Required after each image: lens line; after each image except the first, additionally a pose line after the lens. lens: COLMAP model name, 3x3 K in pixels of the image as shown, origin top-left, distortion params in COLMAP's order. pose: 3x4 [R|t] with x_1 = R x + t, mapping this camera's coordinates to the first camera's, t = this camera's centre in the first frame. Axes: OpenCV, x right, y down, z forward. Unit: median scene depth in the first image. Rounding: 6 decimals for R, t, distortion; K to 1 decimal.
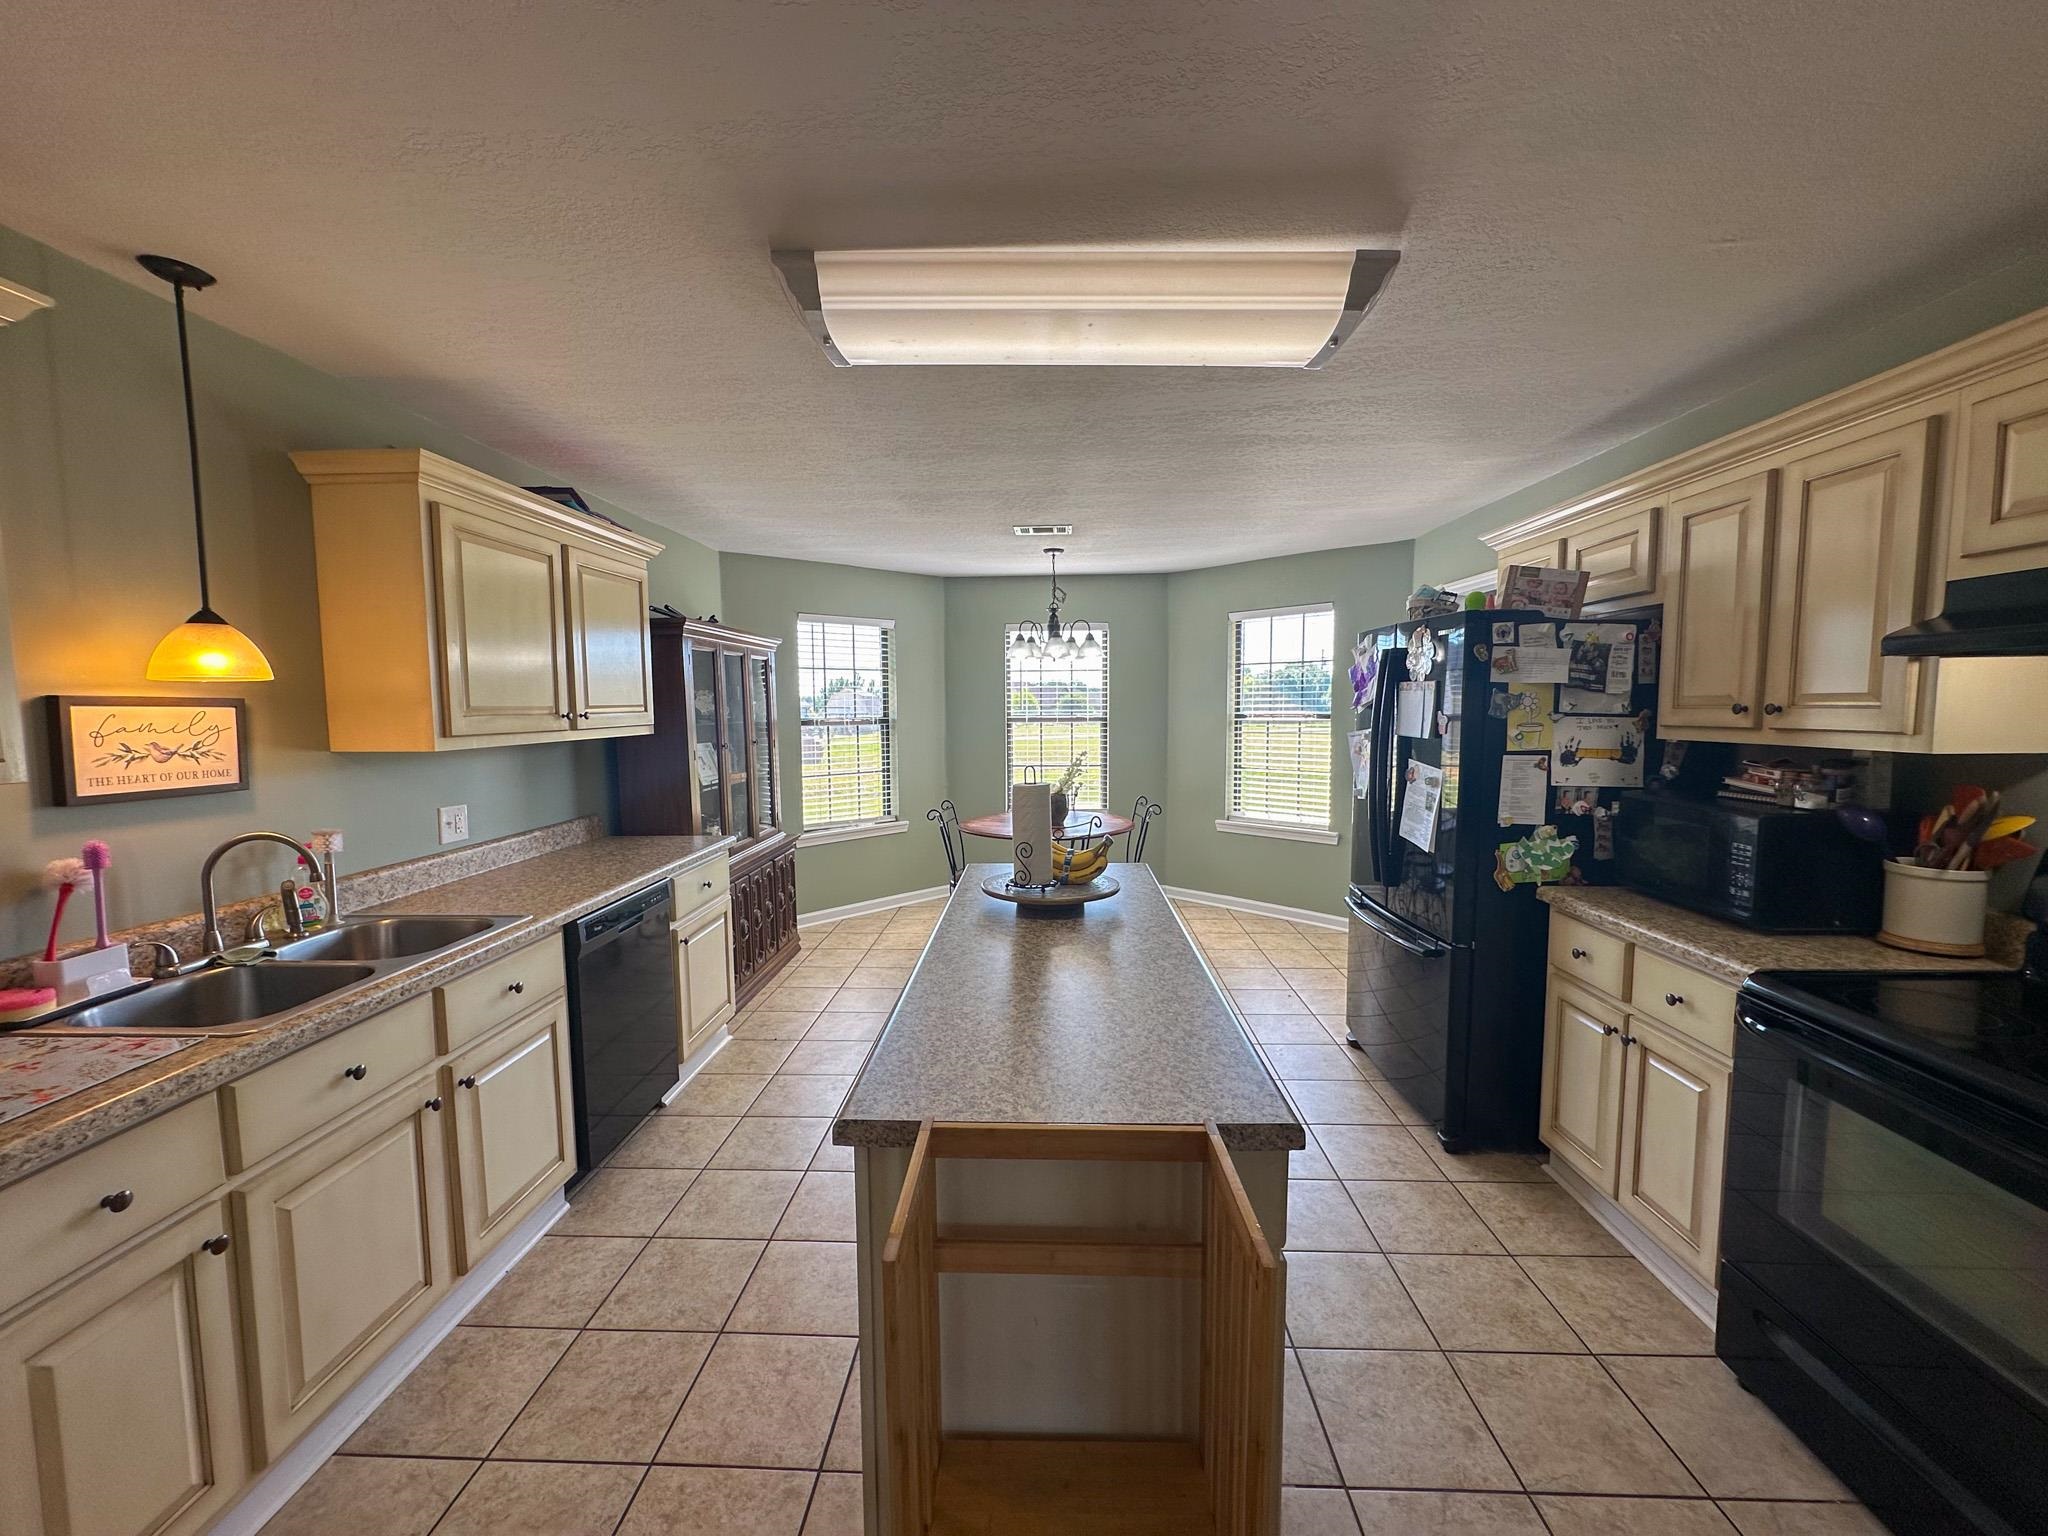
lens RADIAL K [[820.7, 0, 1029.9], [0, 820.7, 763.9], [0, 0, 1]] dist [-0.000731, 0.000024]
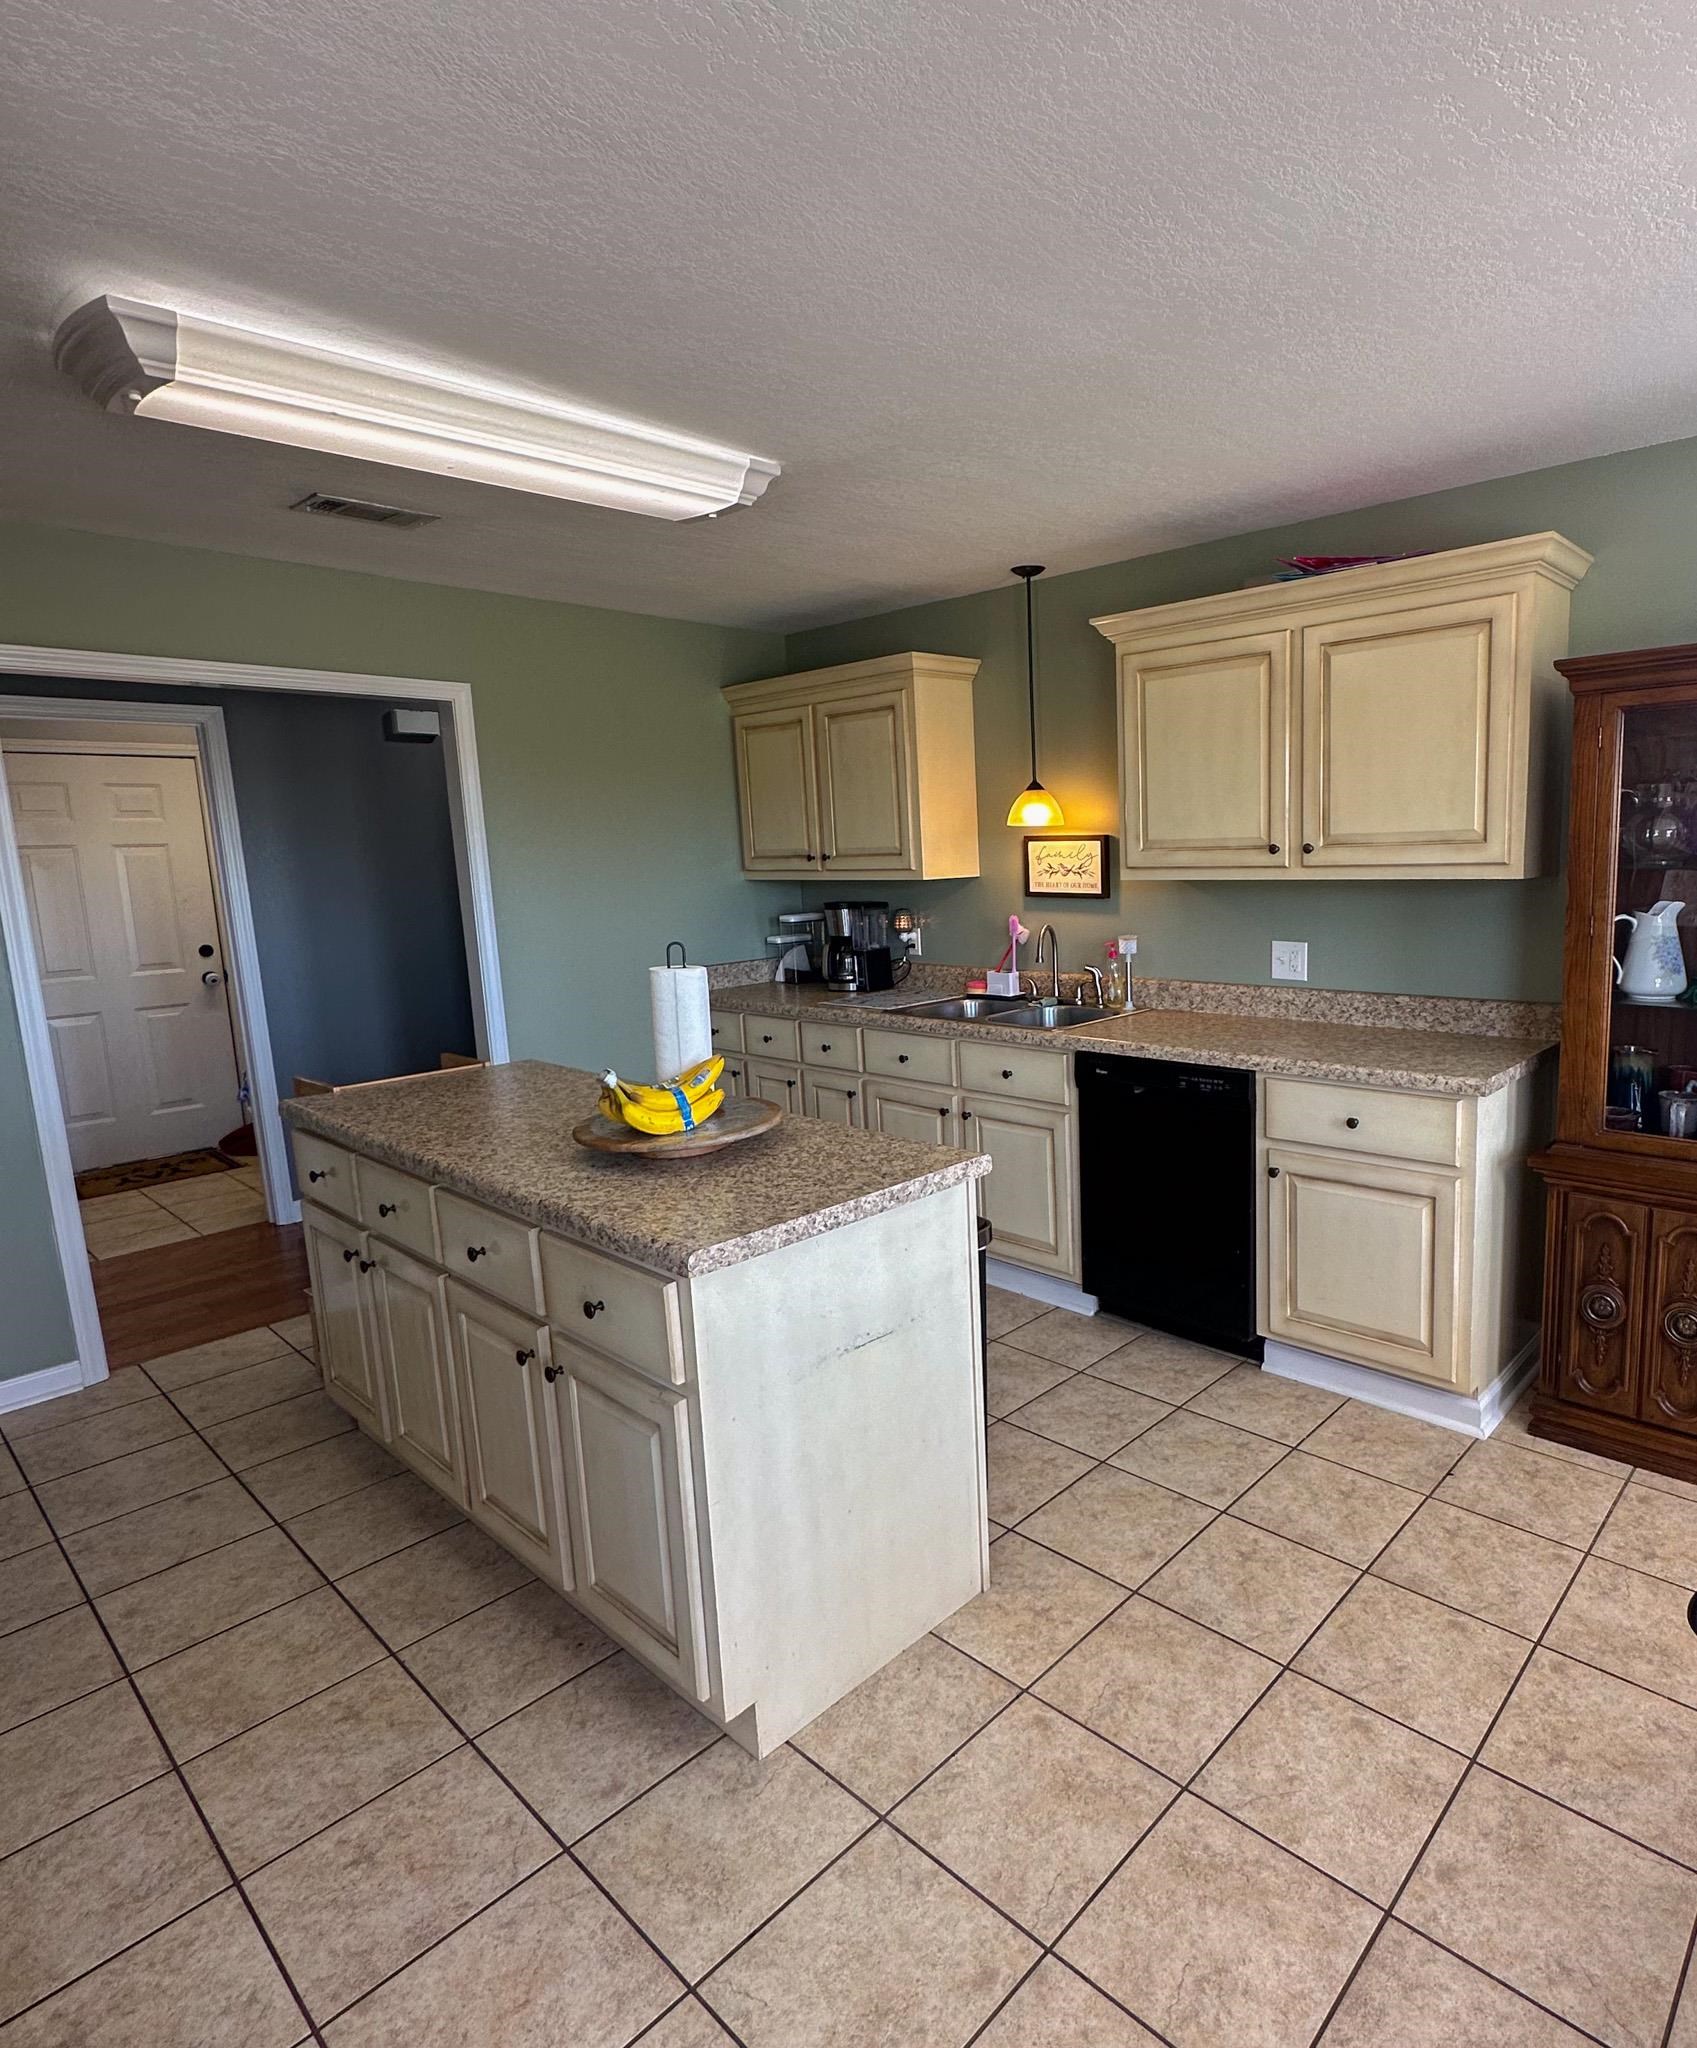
lens RADIAL K [[1130.0, 0, 856.6], [0, 1130.0, 1022.1], [0, 0, 1]] dist [-0.000523, -0.000082]
pose [[-0.689061, 0.146939, -0.709650, 0.393138], [-0.013312, 0.976498, 0.215117, -0.089728], [0.724581, 0.157675, -0.670911, 1.036755]]
